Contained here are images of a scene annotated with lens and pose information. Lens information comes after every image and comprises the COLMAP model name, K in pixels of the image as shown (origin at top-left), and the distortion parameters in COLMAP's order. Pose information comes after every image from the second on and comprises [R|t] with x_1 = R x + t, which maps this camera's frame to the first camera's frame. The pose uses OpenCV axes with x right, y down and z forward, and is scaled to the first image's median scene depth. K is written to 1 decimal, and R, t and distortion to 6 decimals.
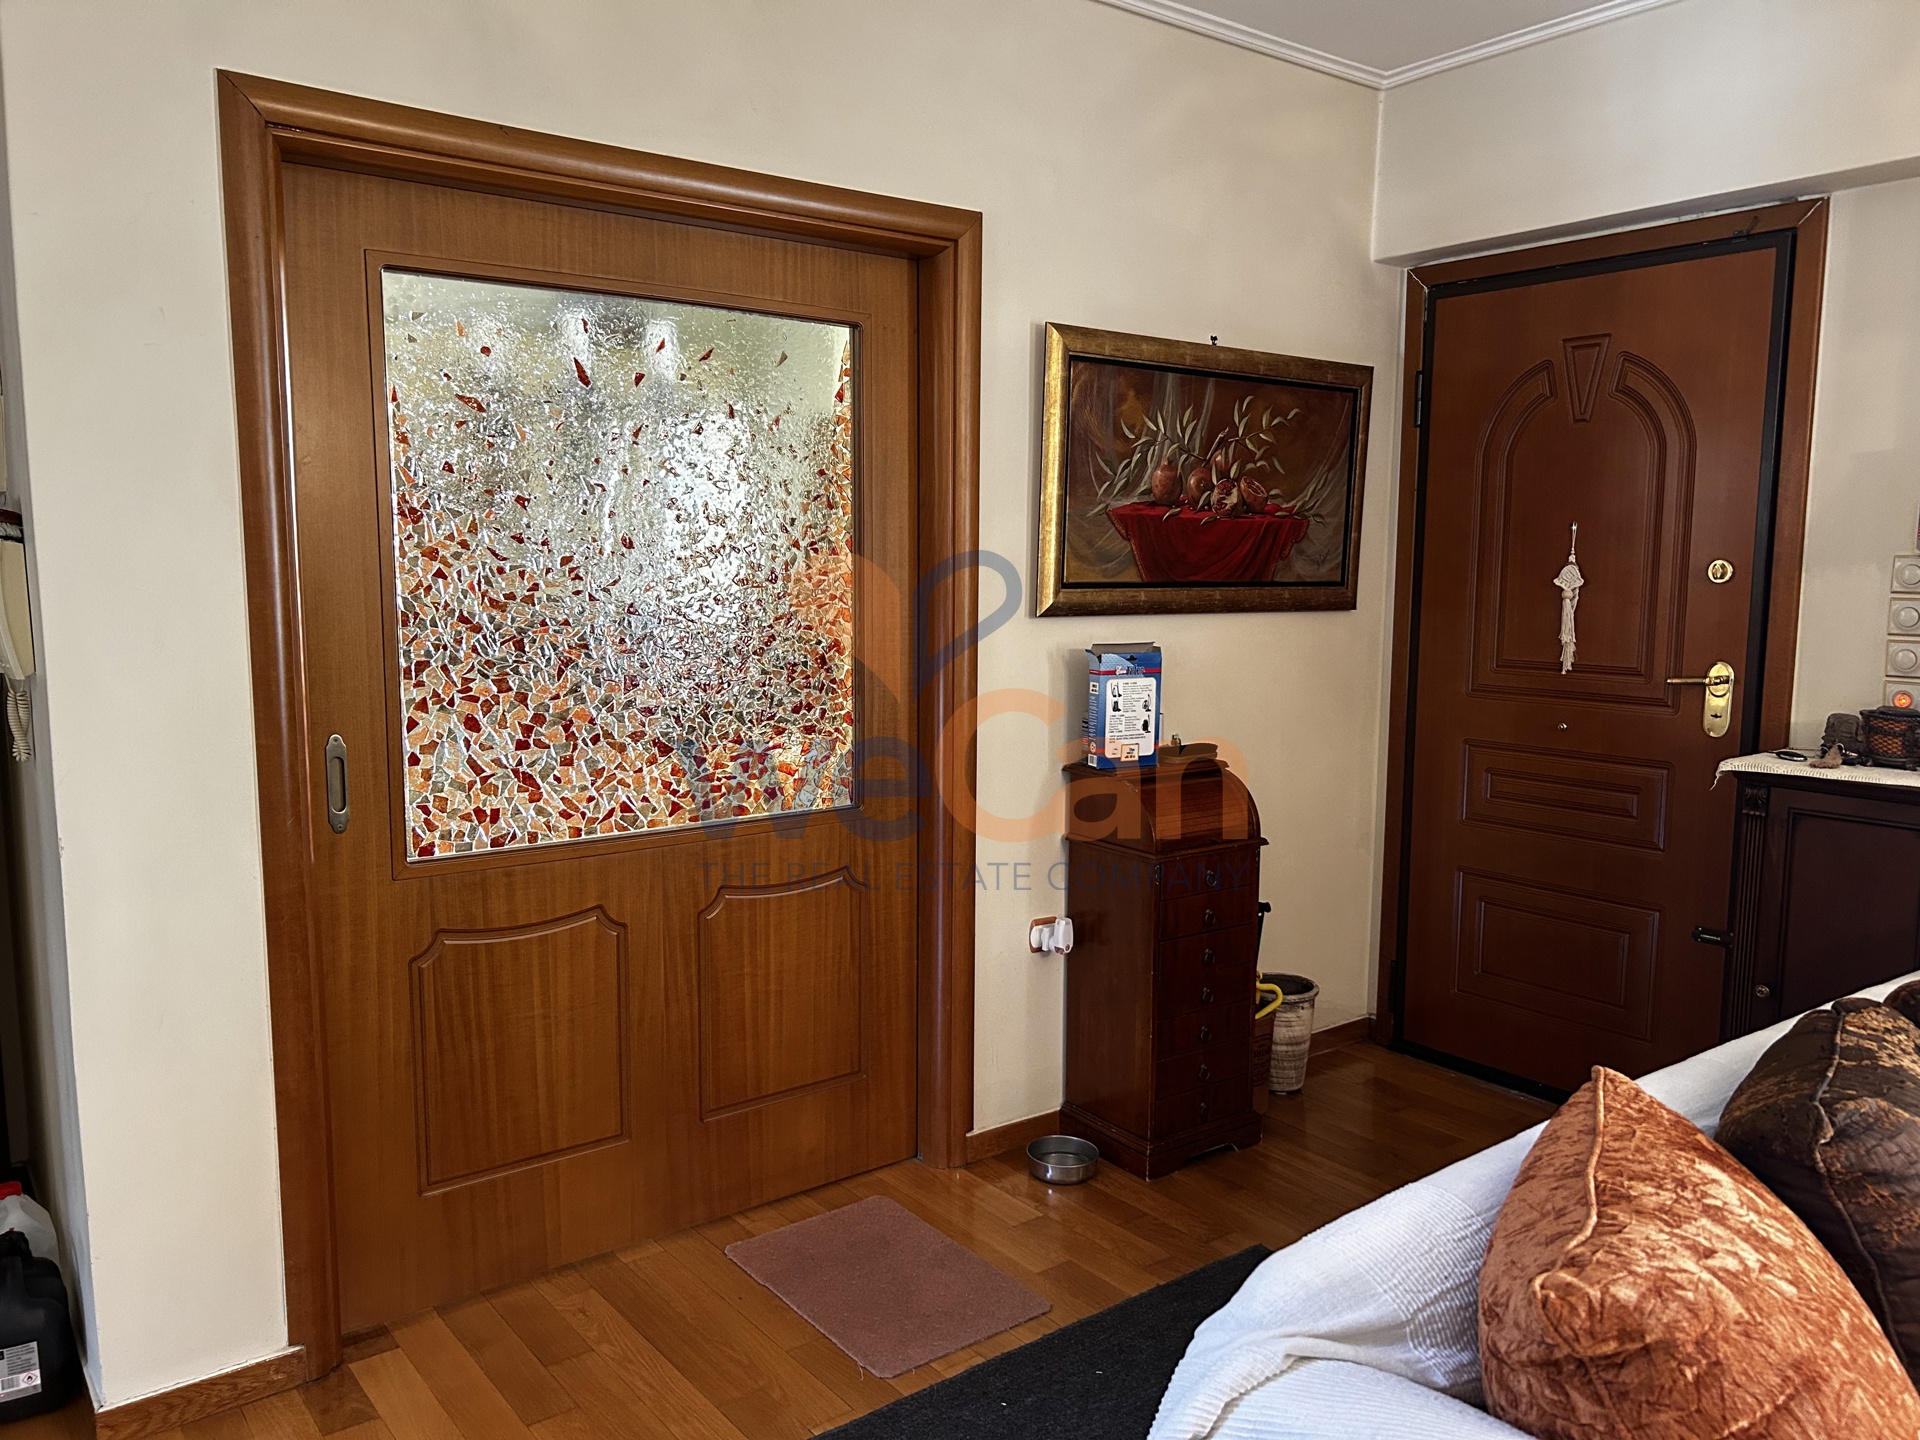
lens RADIAL K [[1446.1, 0, 963.7], [0, 1446.1, 747.0], [0, 0, 1]] dist [0.046609, -0.058749]
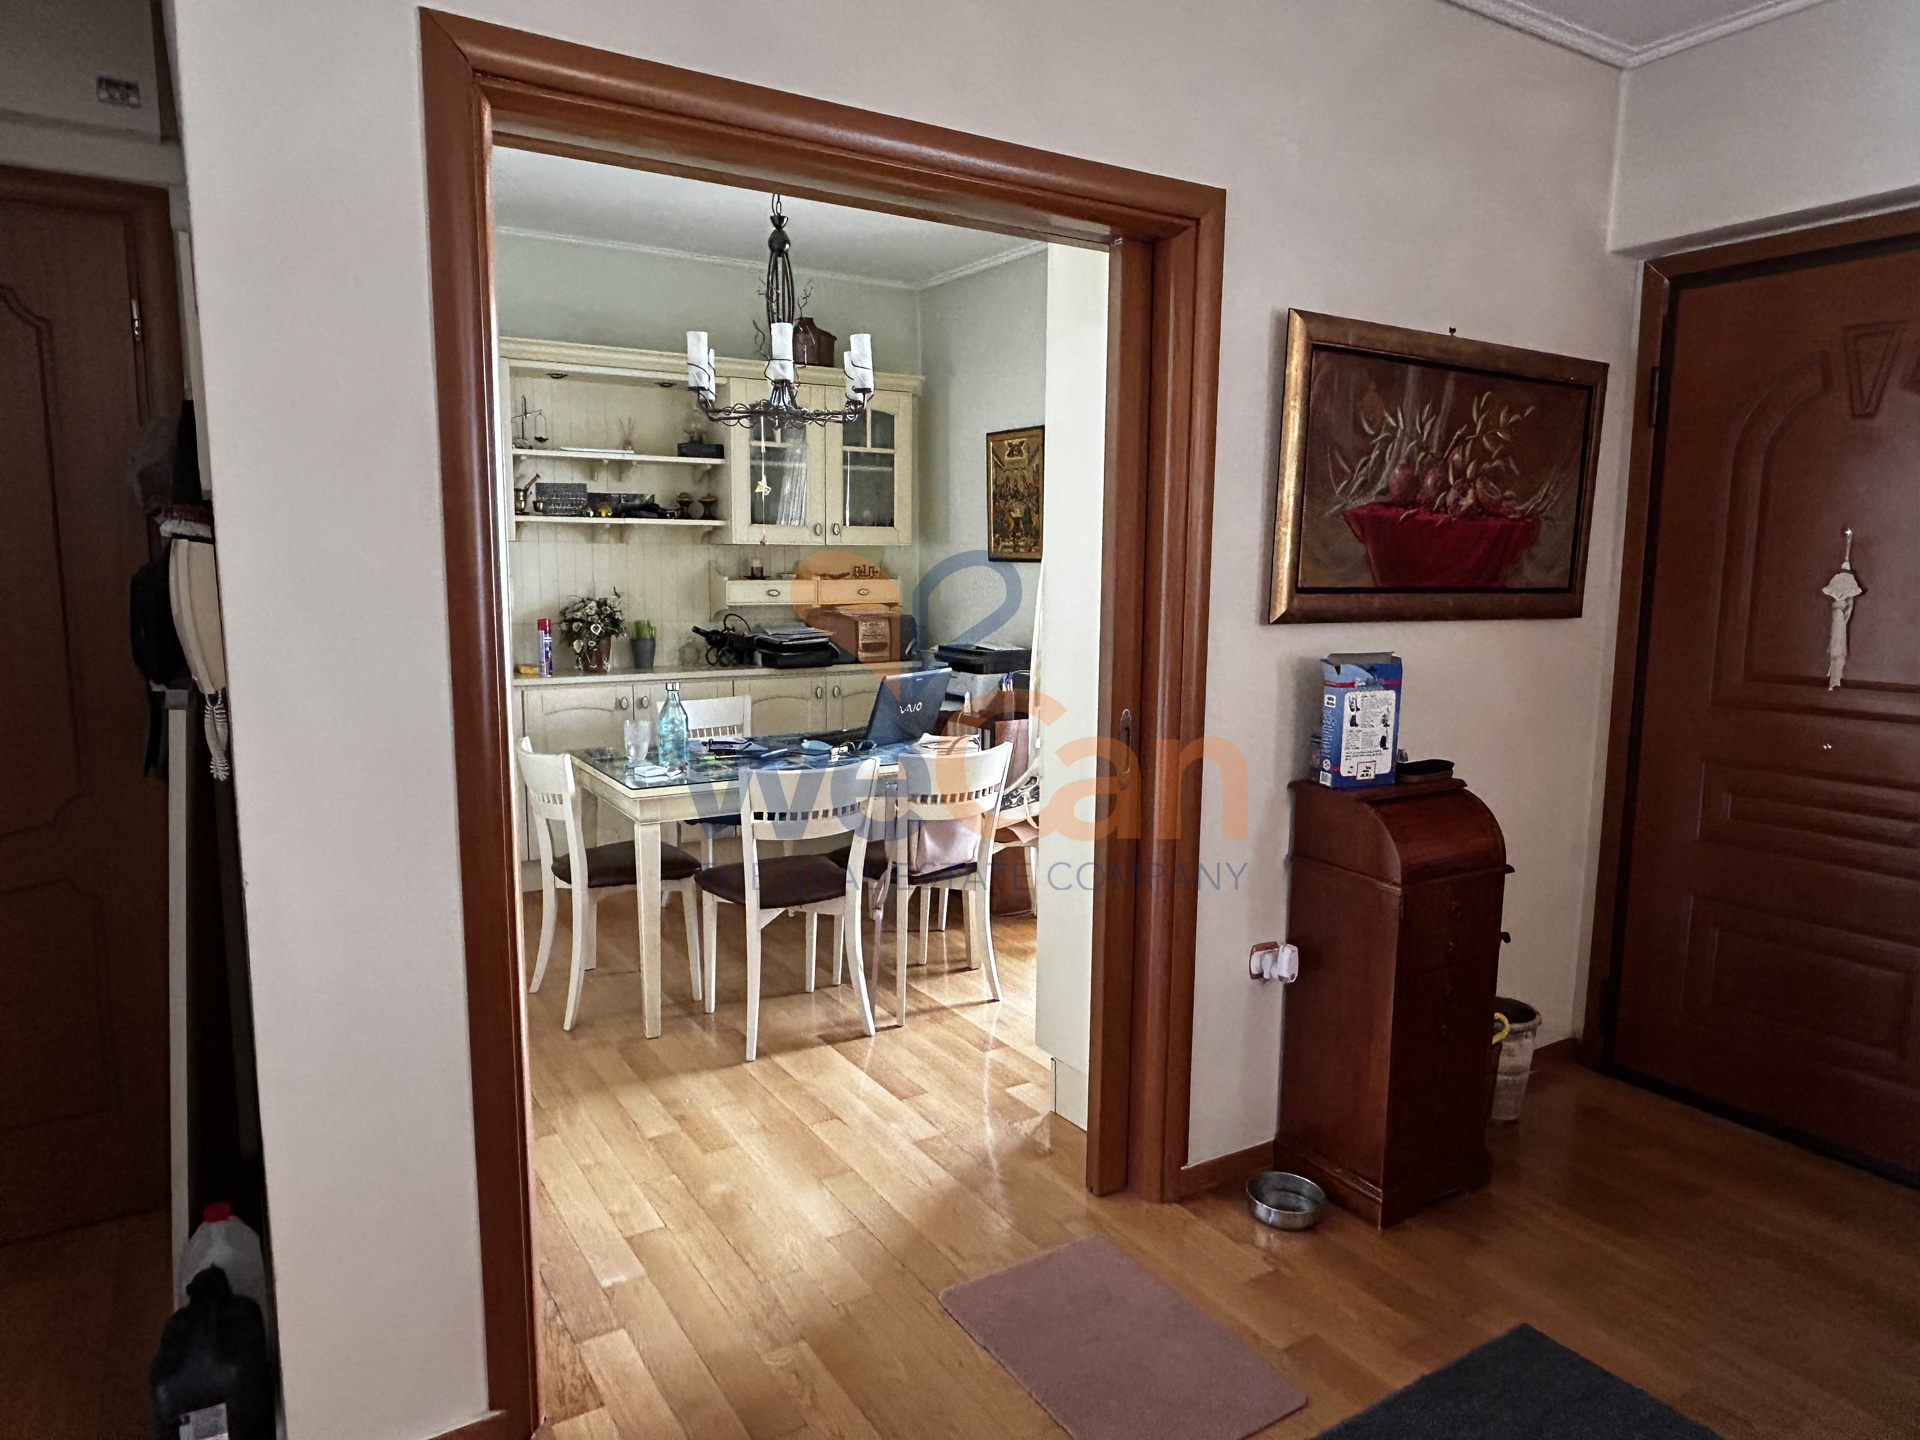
lens RADIAL K [[1222.4, 0, 959.4], [0, 1222.4, 733.7], [0, 0, 1]] dist [-0.003448, -0.000956]
pose [[0.995630, 0.016021, -0.091998, -0.075481], [-0.015065, 0.999825, 0.011081, -0.025462], [0.092160, -0.009646, 0.995698, 0.195718]]
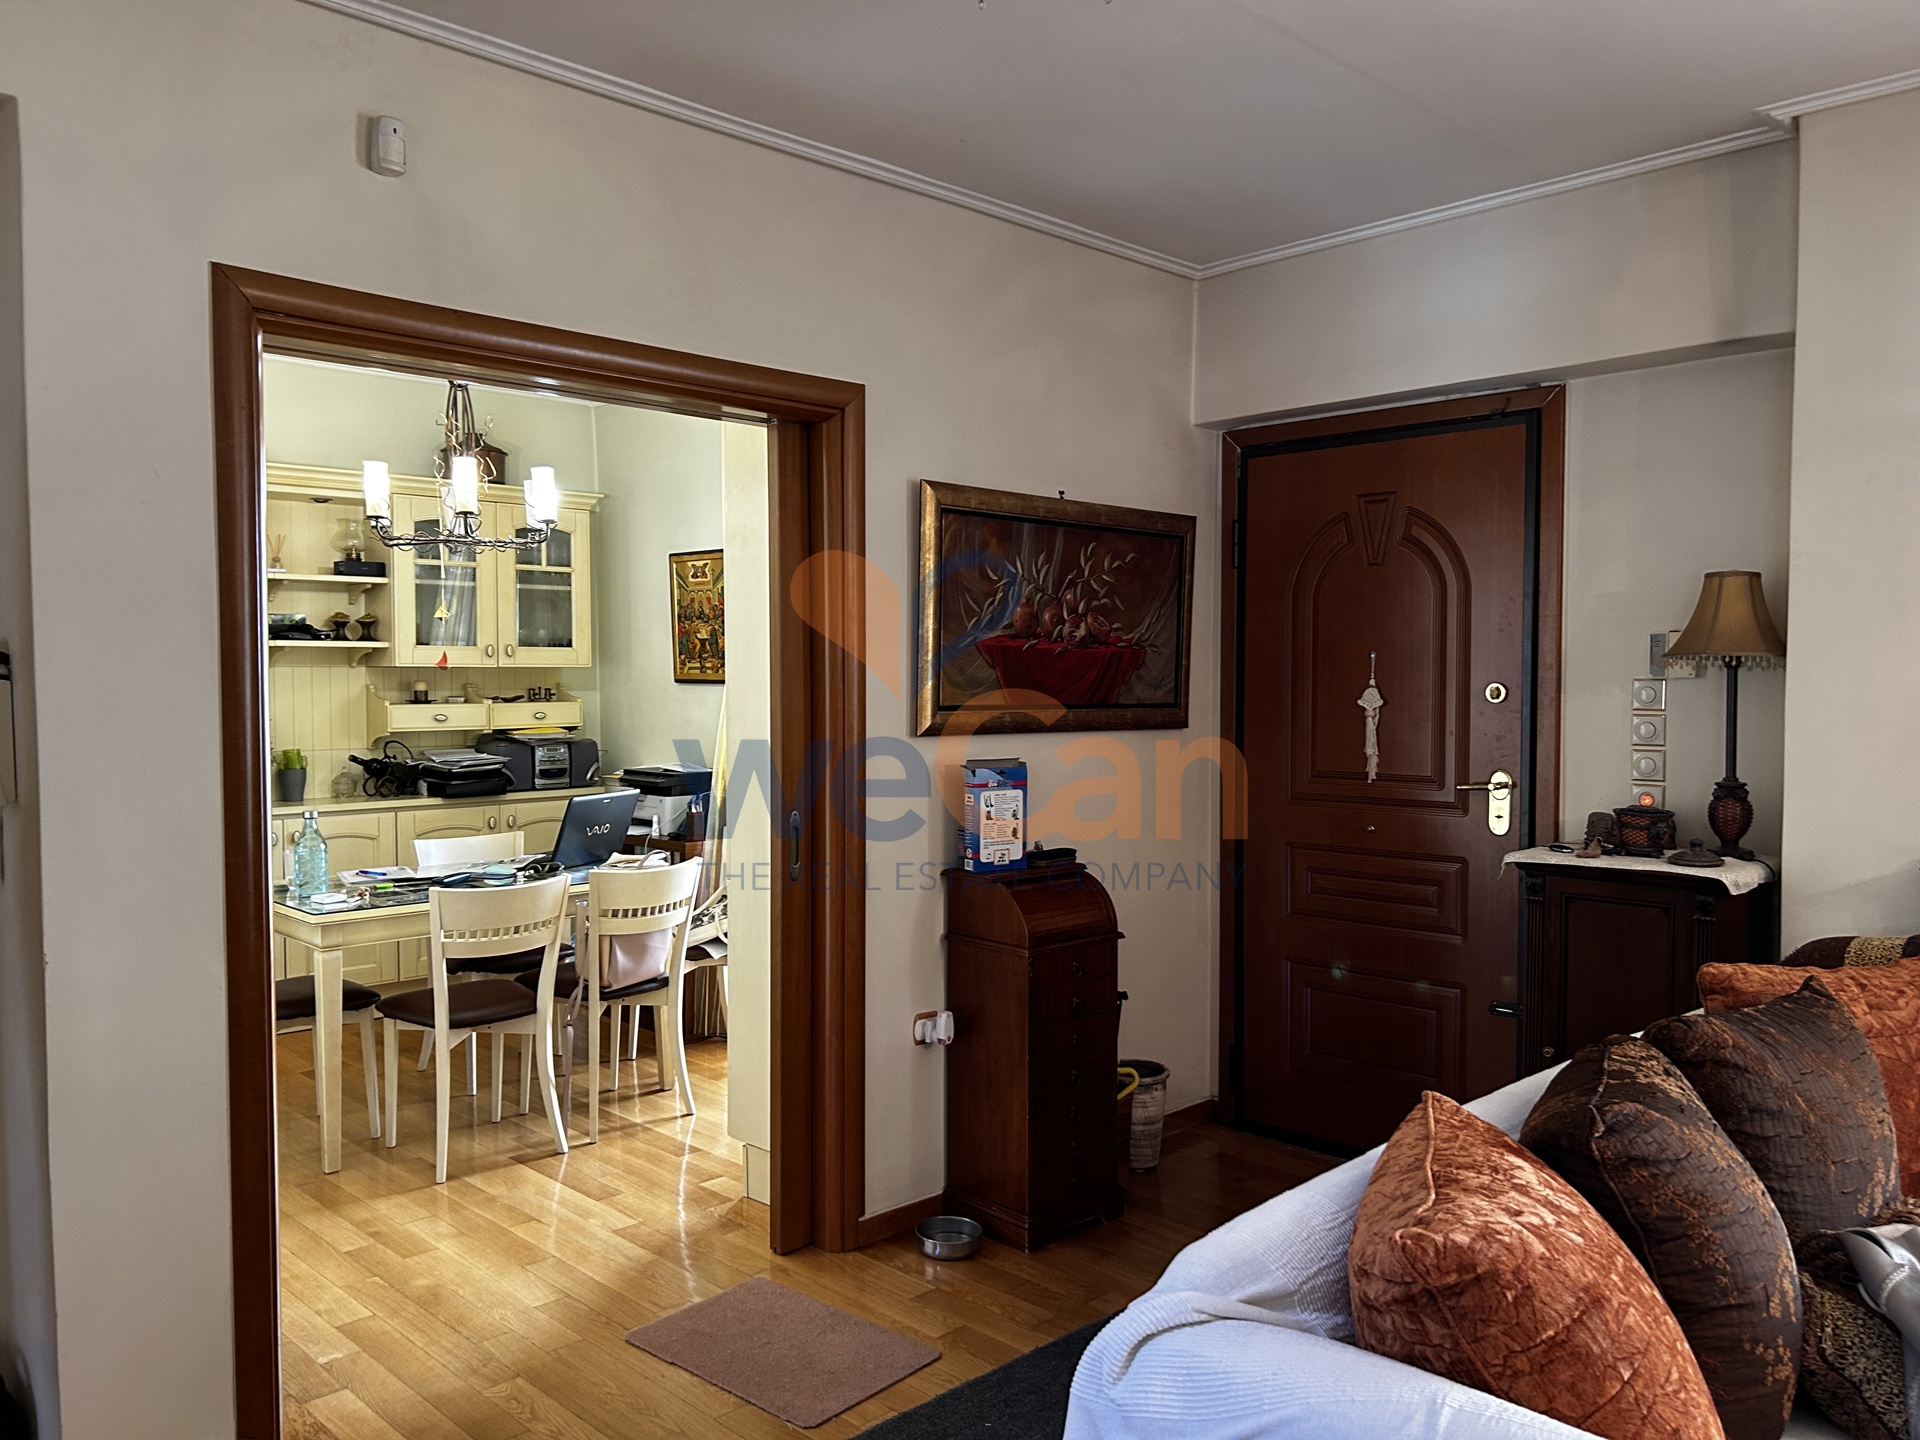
lens RADIAL K [[1446.1, 0, 947.0], [0, 1446.1, 739.5], [0, 0, 1]] dist [0.046609, -0.058749]
pose [[0.993152, -0.010634, 0.116343, -0.055889], [0.020698, 0.996111, -0.085643, 0.007804], [-0.114980, 0.087465, 0.989510, -0.104377]]
